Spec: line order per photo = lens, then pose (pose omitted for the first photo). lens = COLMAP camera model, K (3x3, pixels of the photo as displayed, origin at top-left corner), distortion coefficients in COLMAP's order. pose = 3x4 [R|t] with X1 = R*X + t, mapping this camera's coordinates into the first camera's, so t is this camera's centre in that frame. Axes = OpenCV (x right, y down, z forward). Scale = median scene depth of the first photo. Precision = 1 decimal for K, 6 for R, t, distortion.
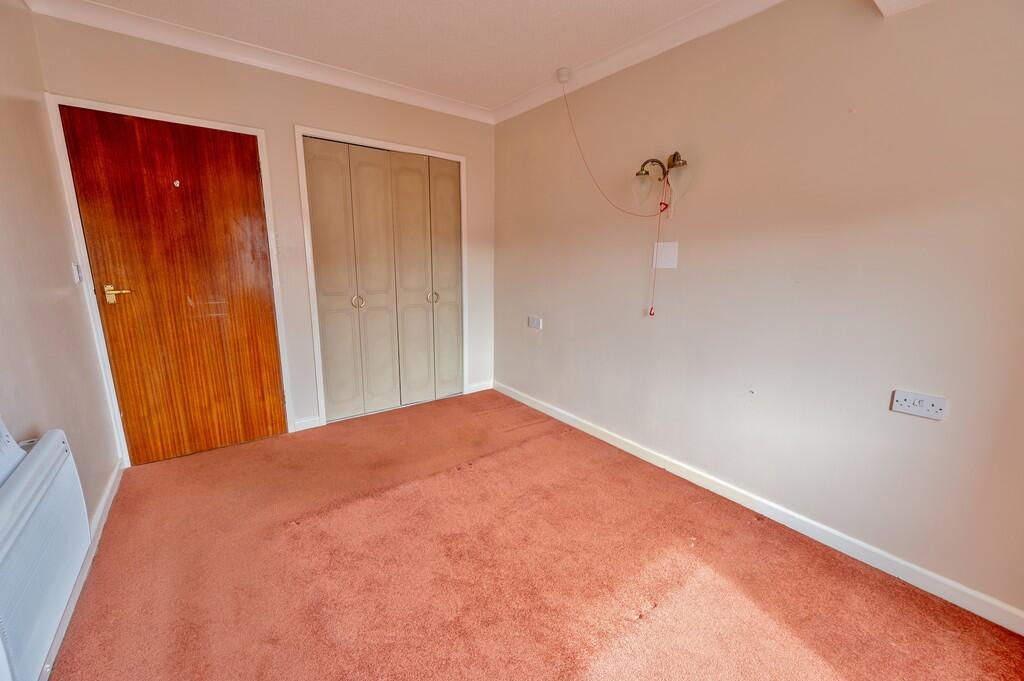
lens RADIAL K [[402.0, 0, 514.1], [0, 402.0, 339.8], [0, 0, 1]] dist [-0.001389, -0.000326]
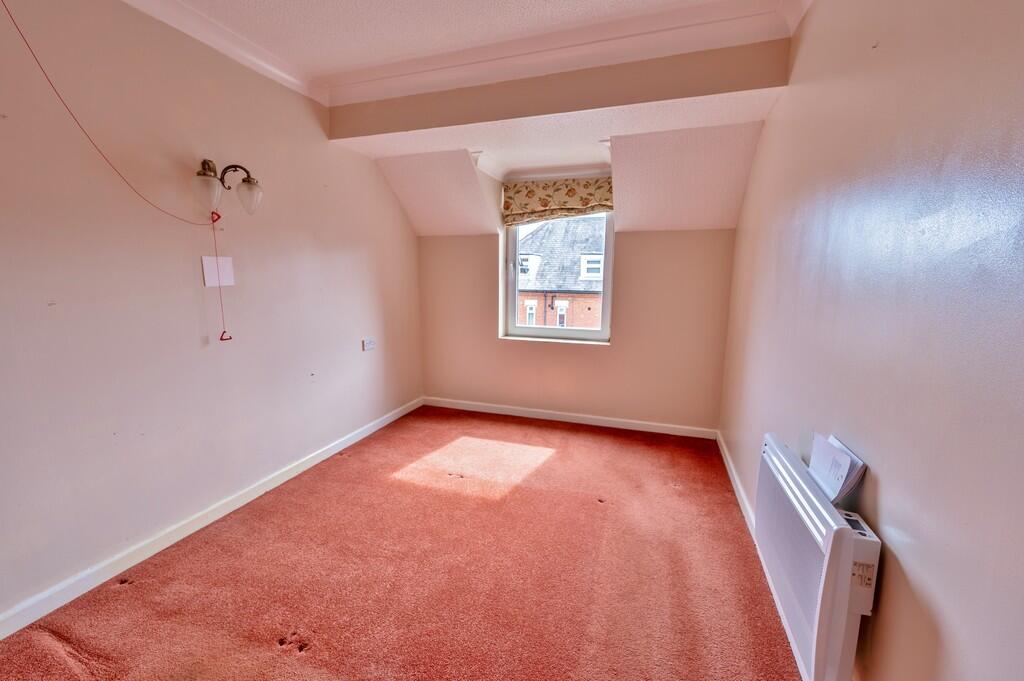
lens RADIAL K [[411.6, 0, 514.2], [0, 411.6, 340.0], [0, 0, 1]] dist [-0.001321, 0.000284]
pose [[-0.558881, -0.145190, 0.816438, -0.757630], [0.157046, 0.948204, 0.276126, -0.215615], [-0.814241, 0.282541, -0.507132, 0.975968]]
